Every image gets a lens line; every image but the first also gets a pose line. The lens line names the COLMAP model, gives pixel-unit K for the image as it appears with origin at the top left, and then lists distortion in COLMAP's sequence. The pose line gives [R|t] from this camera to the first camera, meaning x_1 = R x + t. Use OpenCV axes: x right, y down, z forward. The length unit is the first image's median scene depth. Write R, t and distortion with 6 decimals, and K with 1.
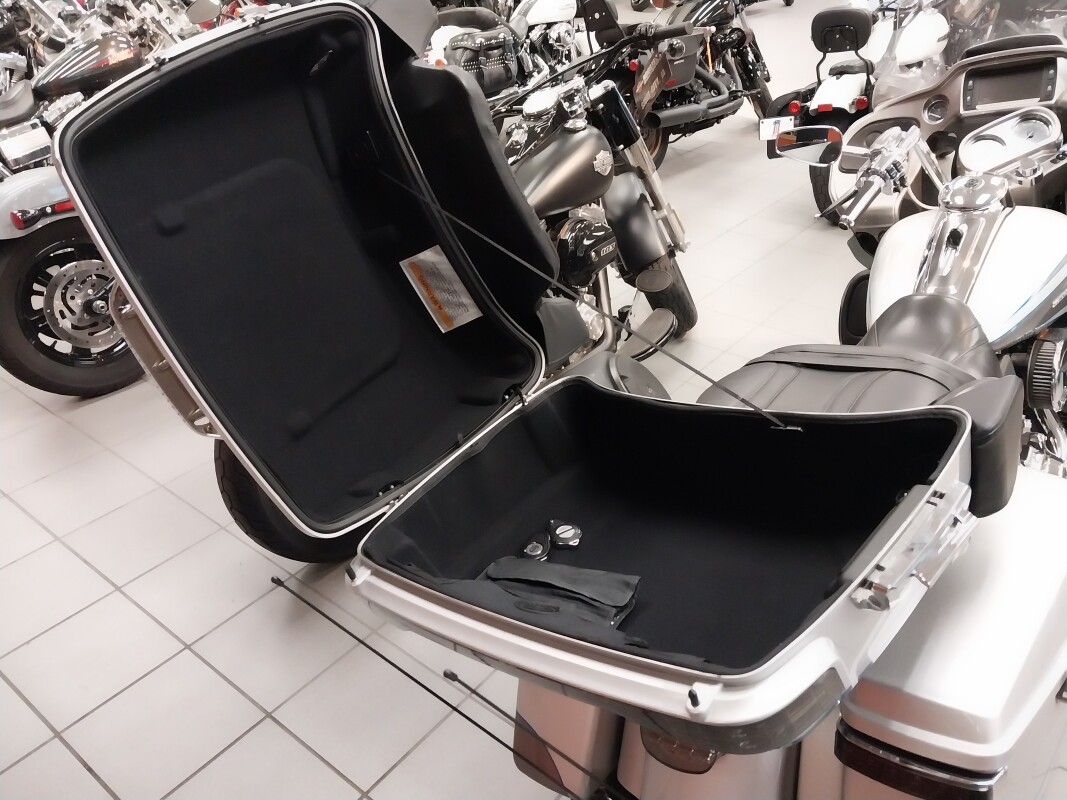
lens RADIAL K [[837.1, 0, 536.6], [0, 837.1, 397.5], [0, 0, 1]] dist [-0.011349, 0.002990]
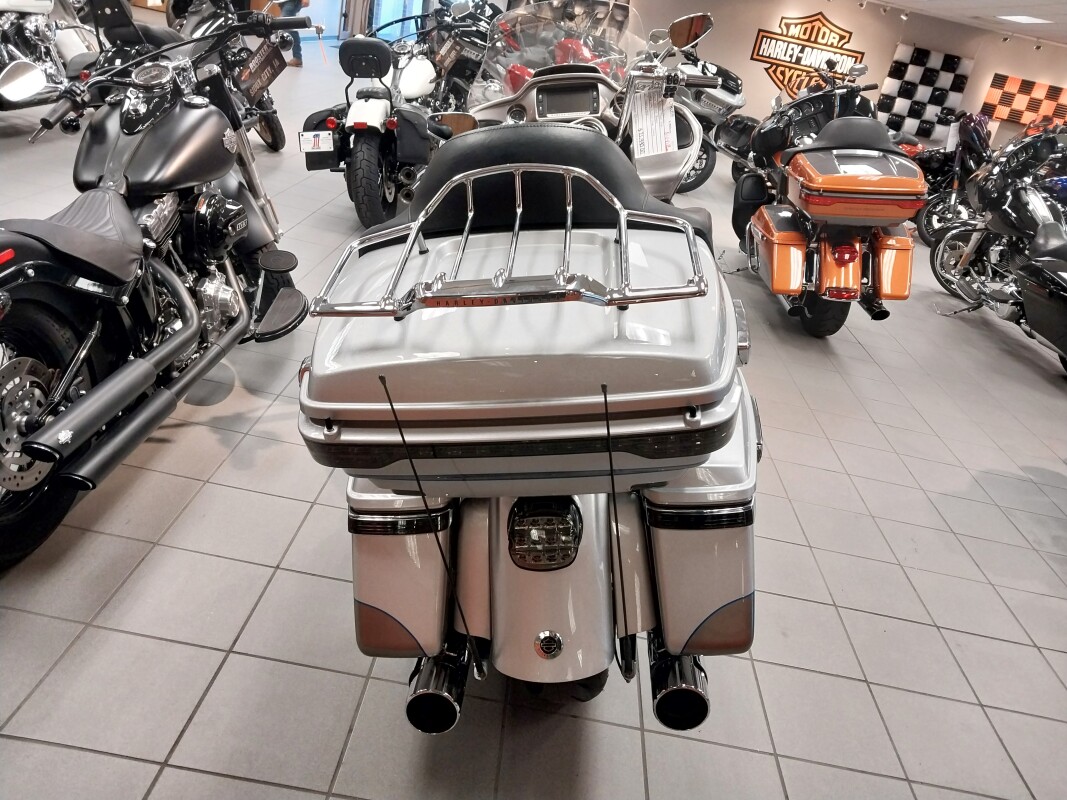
lens RADIAL K [[837.1, 0, 534.7], [0, 837.1, 398.0], [0, 0, 1]] dist [-0.011349, 0.002990]
pose [[0.799357, -0.092669, 0.593668, -0.164334], [0.123955, 0.992215, -0.012022, 0.056939], [-0.587932, 0.083198, 0.804620, -0.007676]]
